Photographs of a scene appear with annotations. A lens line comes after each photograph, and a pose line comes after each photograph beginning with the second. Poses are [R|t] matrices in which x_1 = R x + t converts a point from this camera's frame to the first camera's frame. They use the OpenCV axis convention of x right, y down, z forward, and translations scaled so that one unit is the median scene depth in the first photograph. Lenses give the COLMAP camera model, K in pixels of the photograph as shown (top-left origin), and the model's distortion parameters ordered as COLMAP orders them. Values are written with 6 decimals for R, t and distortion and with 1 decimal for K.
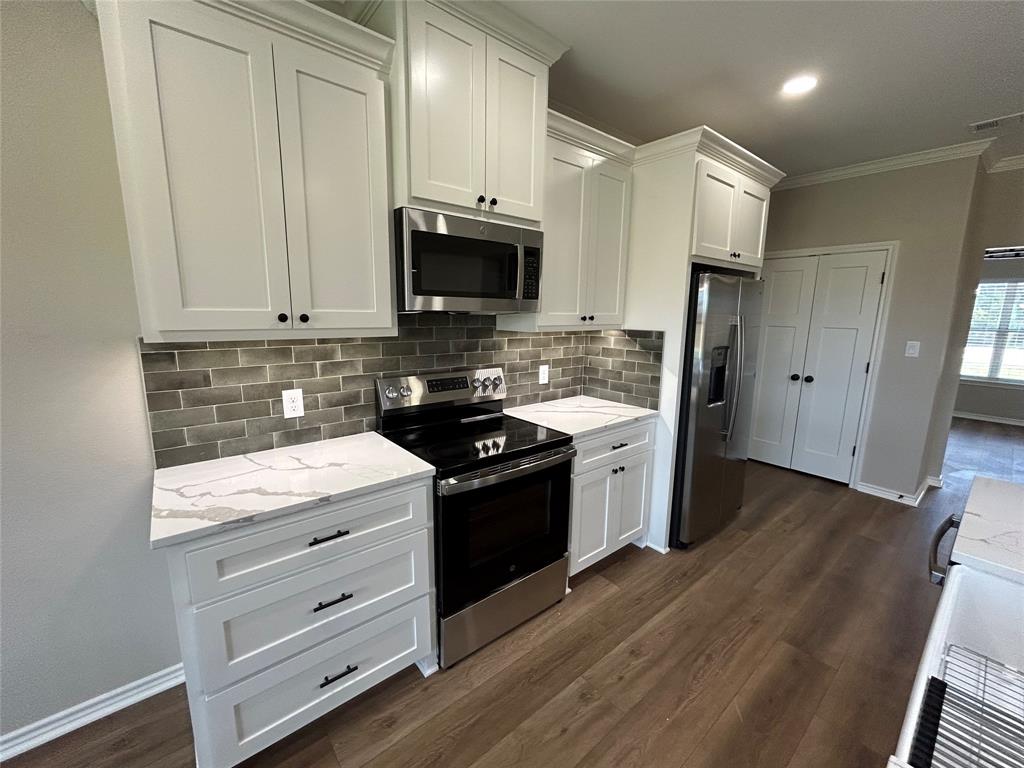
lens RADIAL K [[416.3, 0, 511.9], [0, 416.3, 383.0], [0, 0, 1]] dist [0.000262, 0.000628]
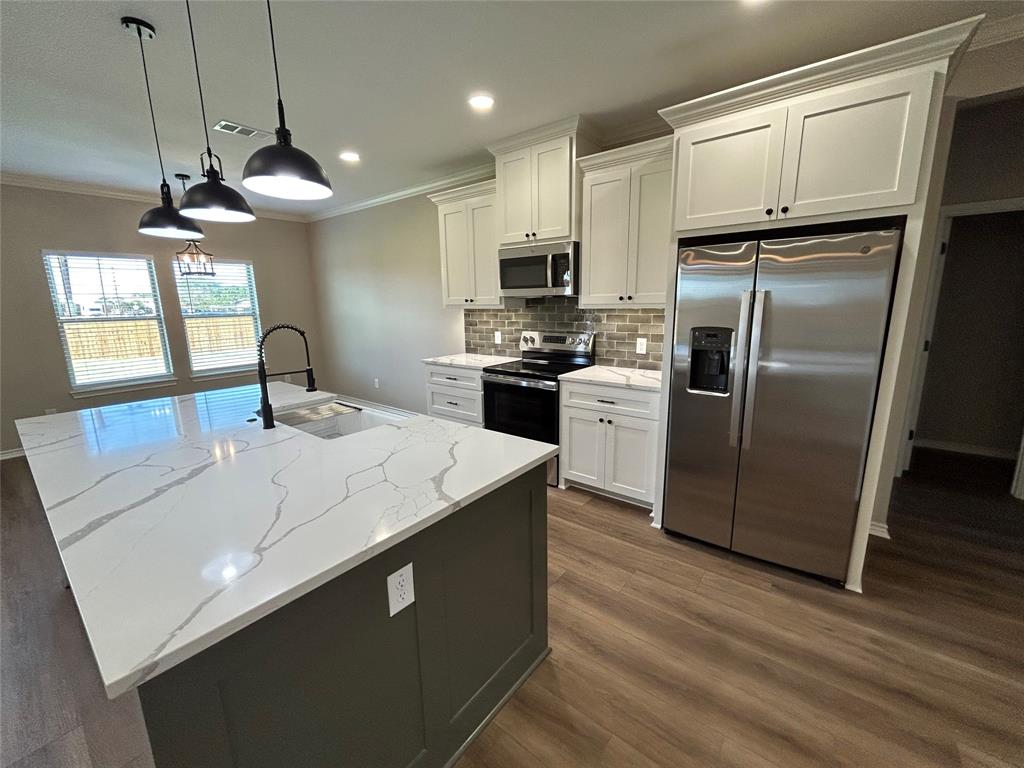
lens RADIAL K [[416.3, 0, 512.3], [0, 416.3, 383.3], [0, 0, 1]] dist [0.000262, 0.000628]
pose [[0.209323, 0.173335, -0.962361, 1.357500], [-0.149246, 0.978296, 0.143743, -0.036842], [0.966390, 0.113540, 0.230650, 0.429885]]
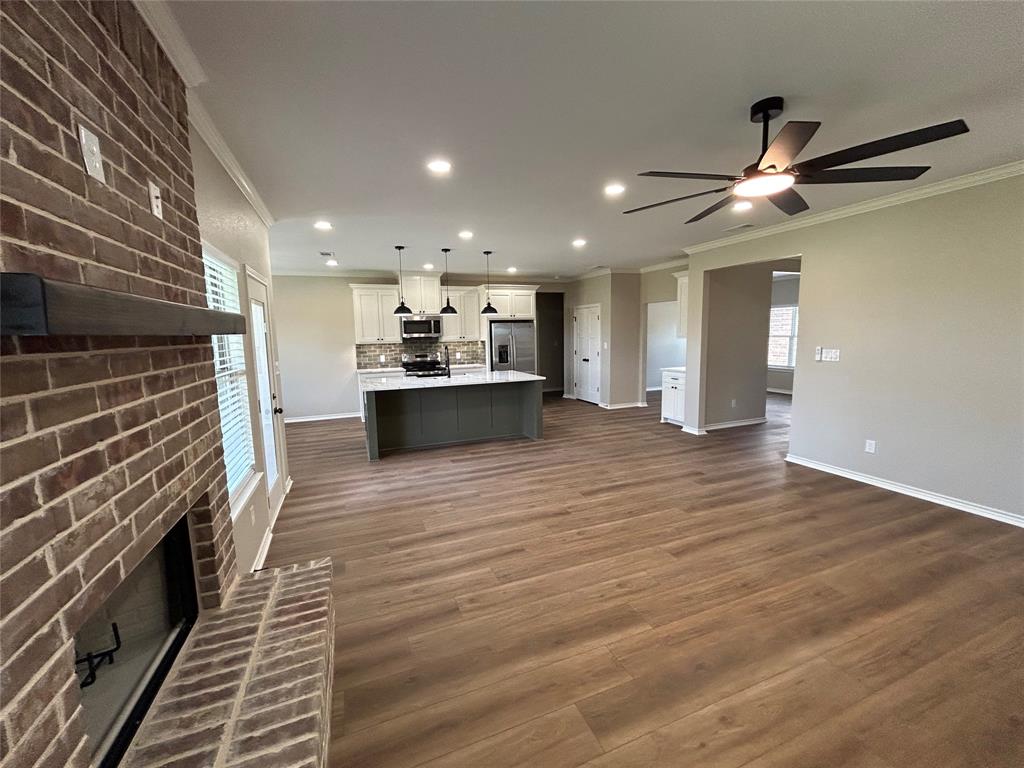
lens RADIAL K [[416.3, 0, 513.7], [0, 416.3, 386.9], [0, 0, 1]] dist [0.000262, 0.000628]
pose [[0.950852, 0.005748, -0.309593, 1.670440], [-0.019061, 0.999018, -0.039996, 0.383555], [0.309059, 0.043931, 0.950028, -2.126092]]
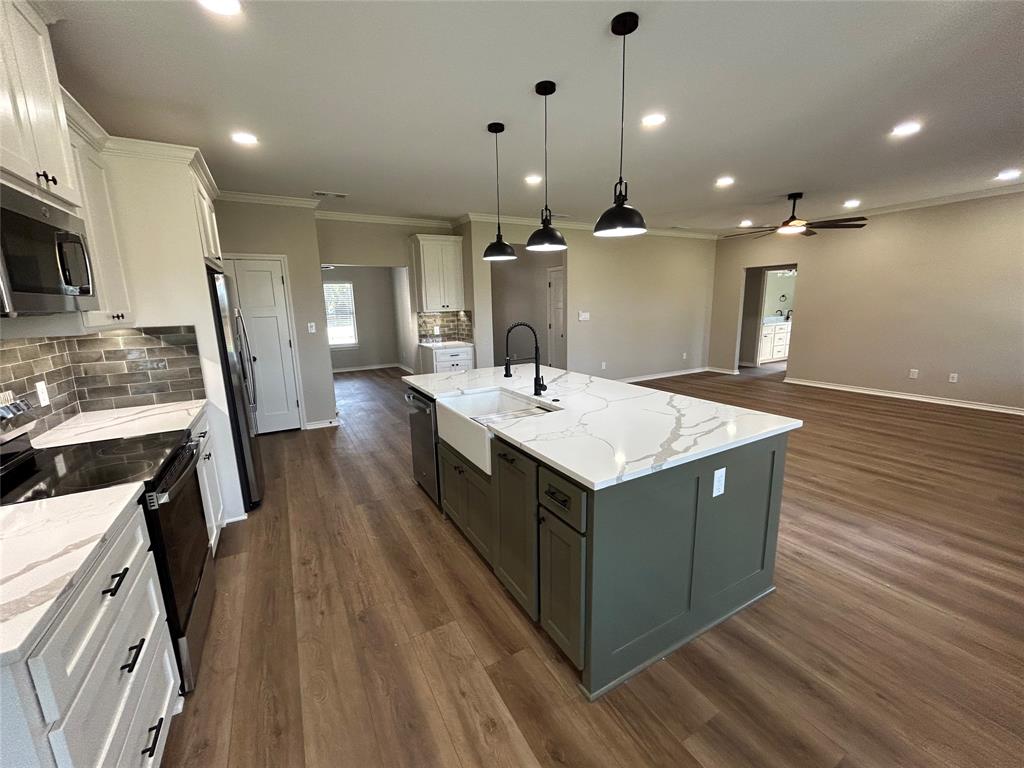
lens RADIAL K [[416.3, 0, 511.6], [0, 416.3, 383.5], [0, 0, 1]] dist [0.000262, 0.000628]
pose [[0.177317, -0.205757, 0.962405, -0.585863], [0.194048, 0.966013, 0.170776, -0.002575], [-0.964834, 0.156472, 0.211217, -0.002532]]
